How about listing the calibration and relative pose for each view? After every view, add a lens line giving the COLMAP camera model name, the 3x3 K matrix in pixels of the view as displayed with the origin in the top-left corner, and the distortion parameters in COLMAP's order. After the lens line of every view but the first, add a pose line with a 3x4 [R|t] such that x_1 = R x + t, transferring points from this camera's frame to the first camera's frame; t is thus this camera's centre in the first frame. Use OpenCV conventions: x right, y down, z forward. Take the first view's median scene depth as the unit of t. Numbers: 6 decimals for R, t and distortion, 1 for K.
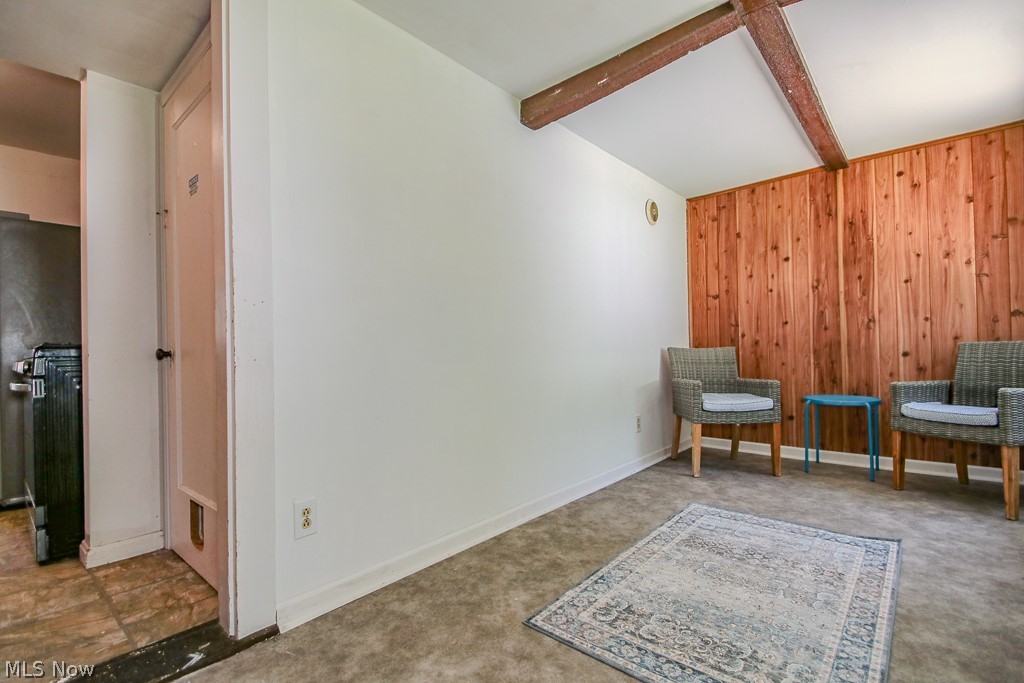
lens RADIAL K [[470.9, 0, 516.9], [0, 470.9, 350.5], [0, 0, 1]] dist [0.024296, -0.020947]
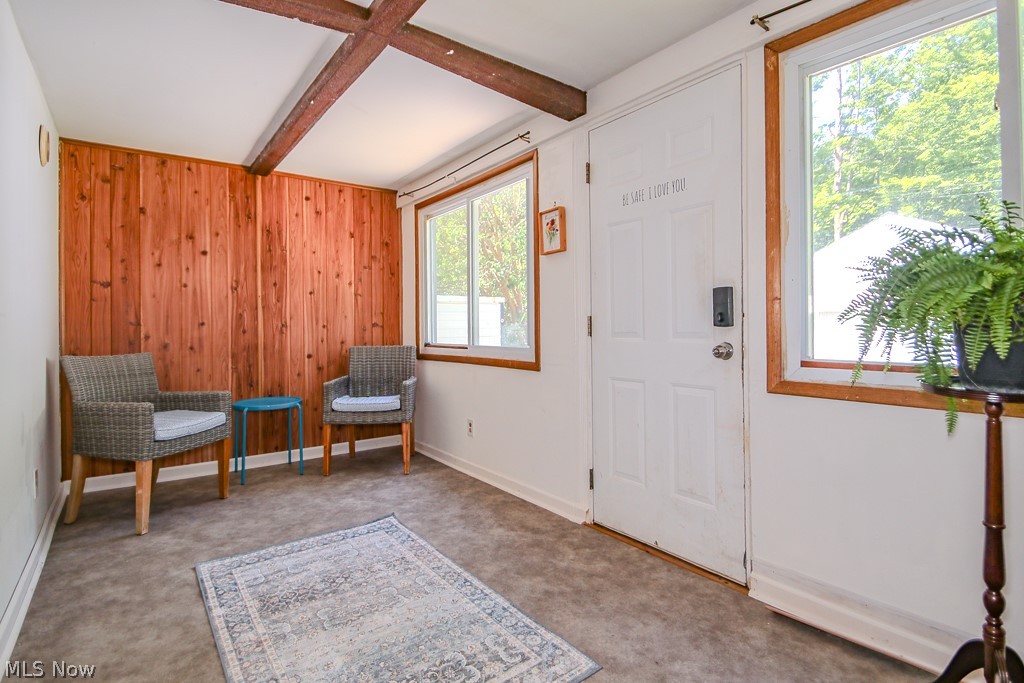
lens RADIAL K [[489.7, 0, 512.4], [0, 489.7, 333.6], [0, 0, 1]] dist [0.025429, -0.019865]
pose [[0.220115, 0.009640, 0.975426, -0.312957], [-0.000305, 0.999952, -0.009814, -0.046989], [-0.975474, 0.001863, 0.220107, 0.338098]]
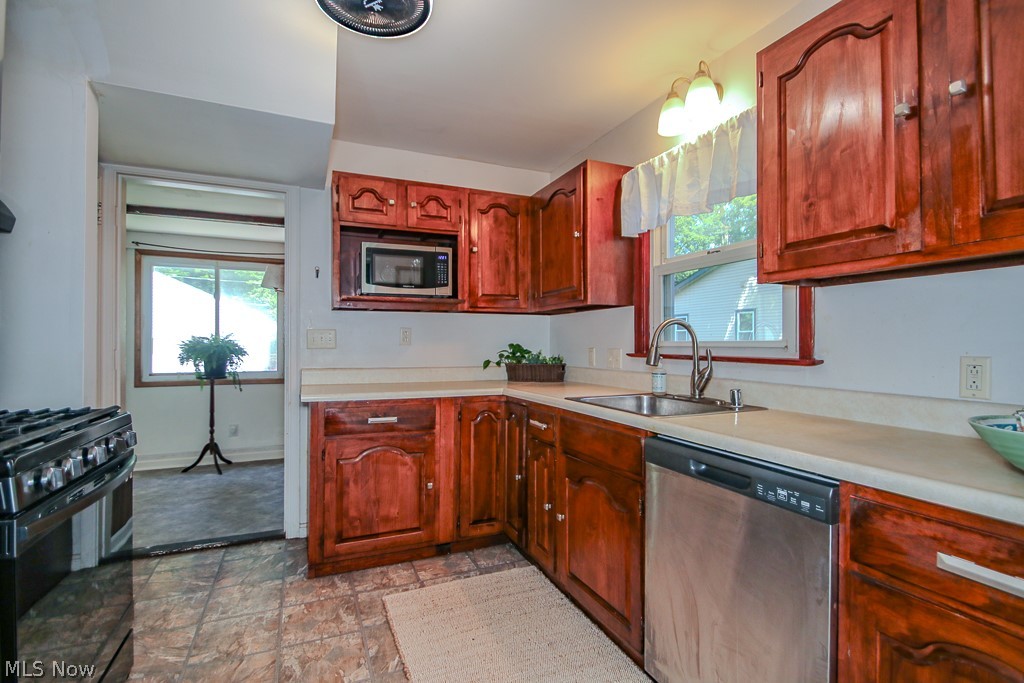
lens RADIAL K [[478.8, 0, 520.9], [0, 478.8, 338.8], [0, 0, 1]] dist [0.030478, -0.018258]
pose [[-0.903357, 0.014991, 0.428627, -1.553989], [0.007968, 0.999803, -0.018174, -0.102914], [-0.428815, -0.013002, -0.903299, 1.121546]]
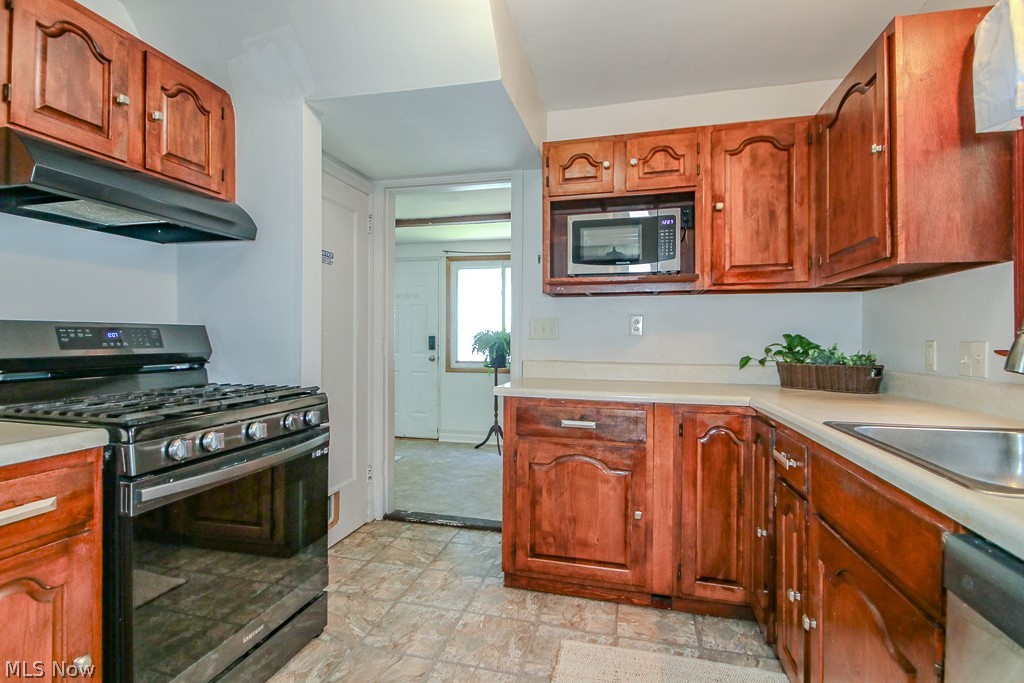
lens RADIAL K [[489.7, 0, 512.4], [0, 489.7, 333.6], [0, 0, 1]] dist [0.025429, -0.019865]
pose [[-0.451557, 0.016358, 0.892093, -1.573562], [-0.002966, 0.999799, -0.019834, -0.094359], [-0.892238, -0.011602, -0.451417, 0.842679]]
